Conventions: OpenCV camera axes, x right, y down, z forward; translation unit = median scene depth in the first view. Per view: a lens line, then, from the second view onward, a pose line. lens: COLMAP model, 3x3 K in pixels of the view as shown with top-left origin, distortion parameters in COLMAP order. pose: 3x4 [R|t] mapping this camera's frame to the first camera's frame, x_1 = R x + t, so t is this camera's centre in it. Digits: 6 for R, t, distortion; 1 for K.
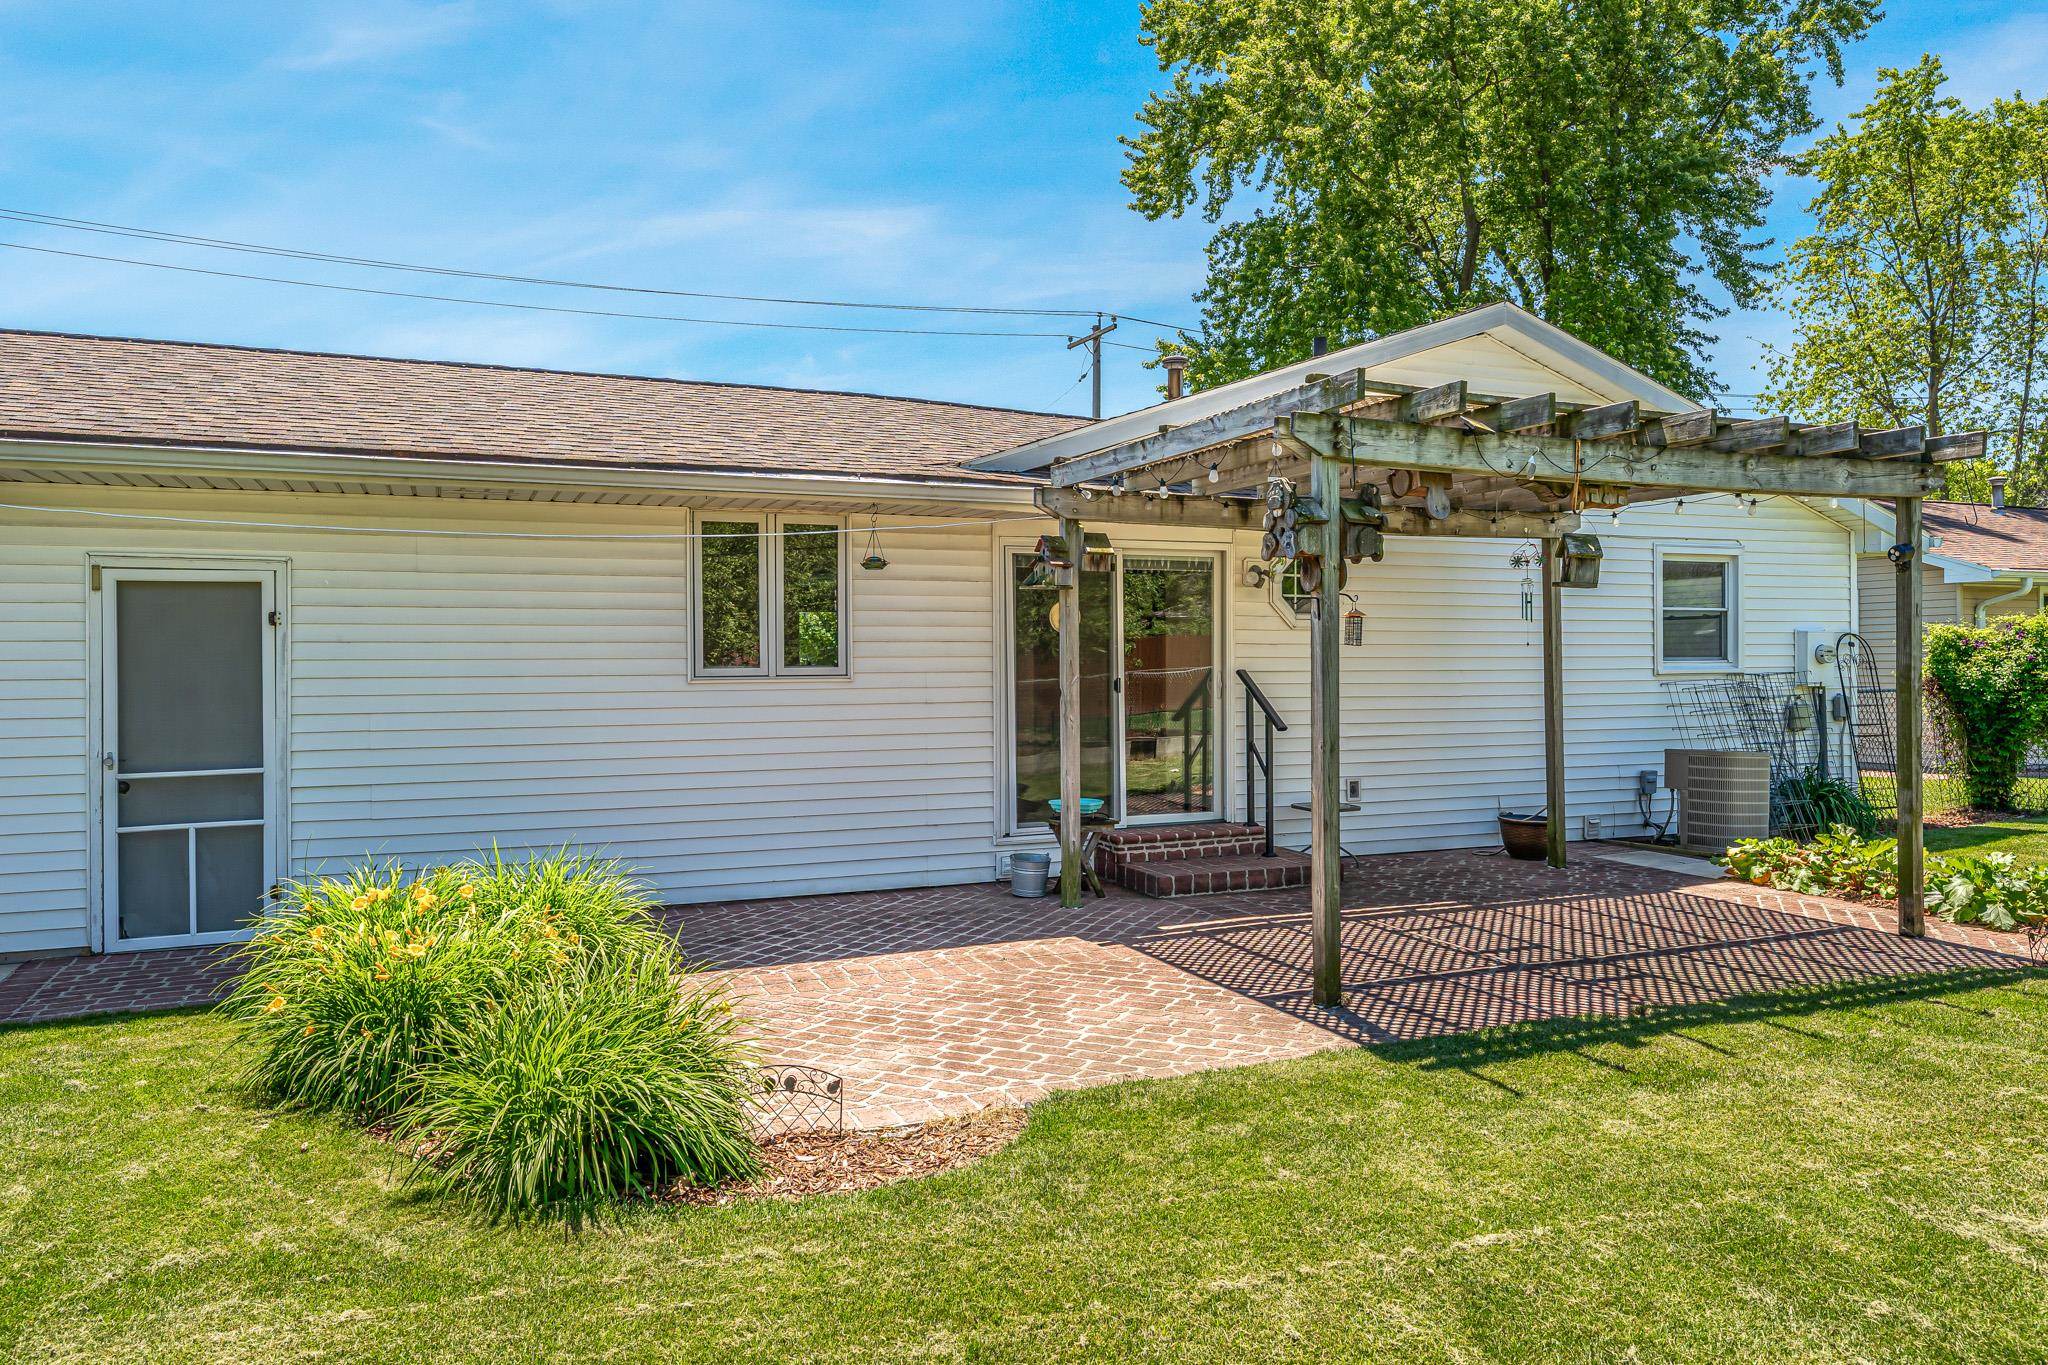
lens RADIAL K [[1396.2, 0, 1026.8], [0, 1396.2, 657.3], [0, 0, 1]] dist [-0.002522, -0.006538]
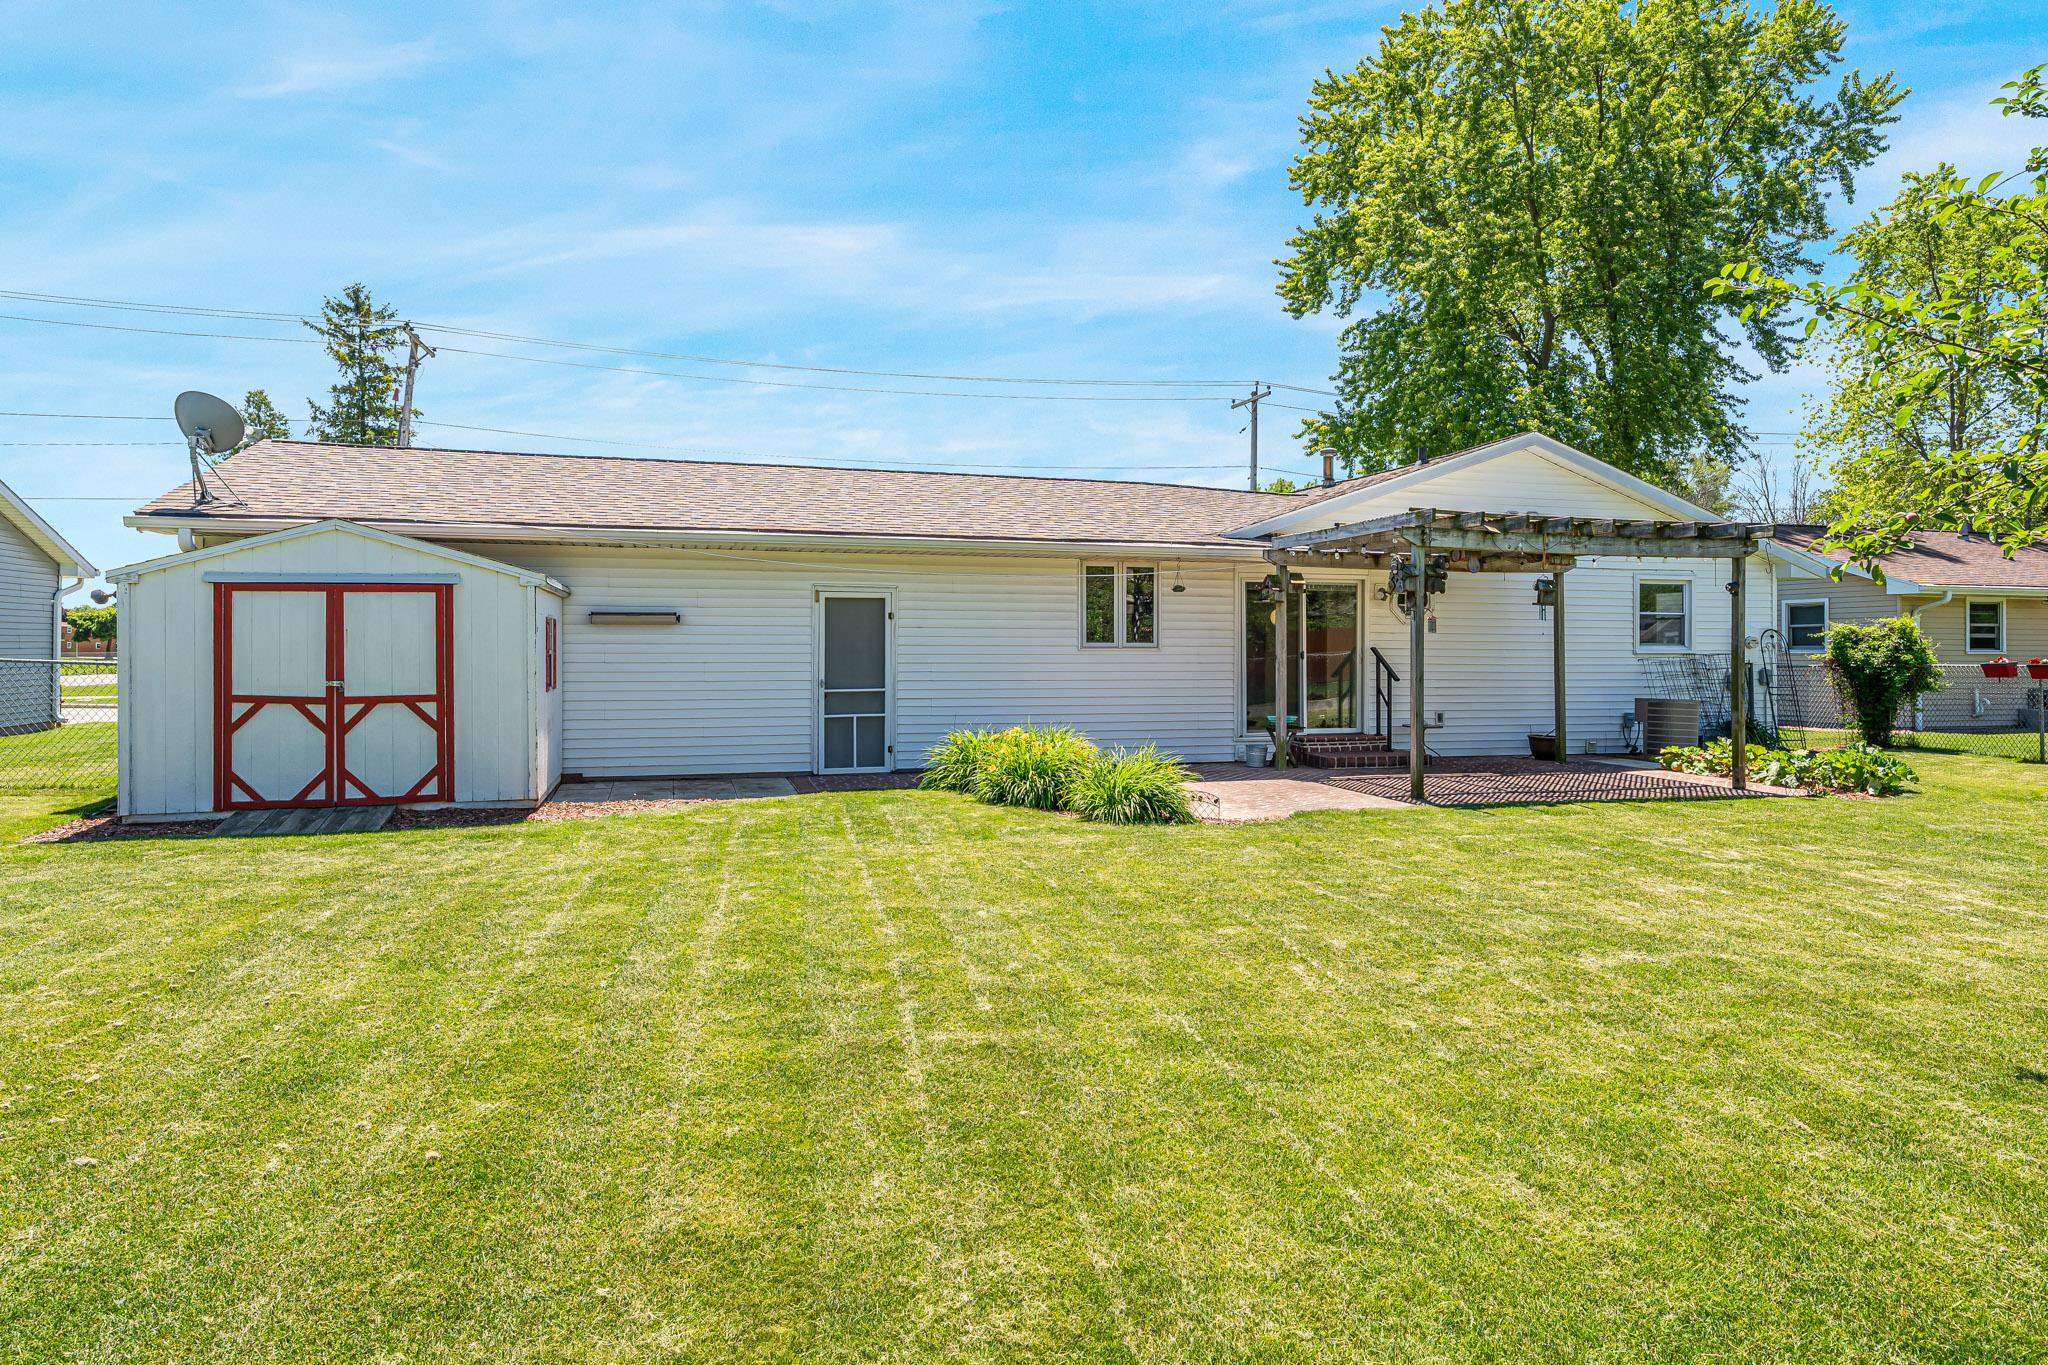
lens RADIAL K [[1239.8, 0, 1018.9], [0, 1239.8, 637.8], [0, 0, 1]] dist [0.005325, 0.002429]
pose [[0.993192, 0.008289, -0.116193, -0.108942], [-0.009109, 0.999937, -0.006523, 0.011224], [0.116131, 0.007537, 0.993205, -0.607039]]
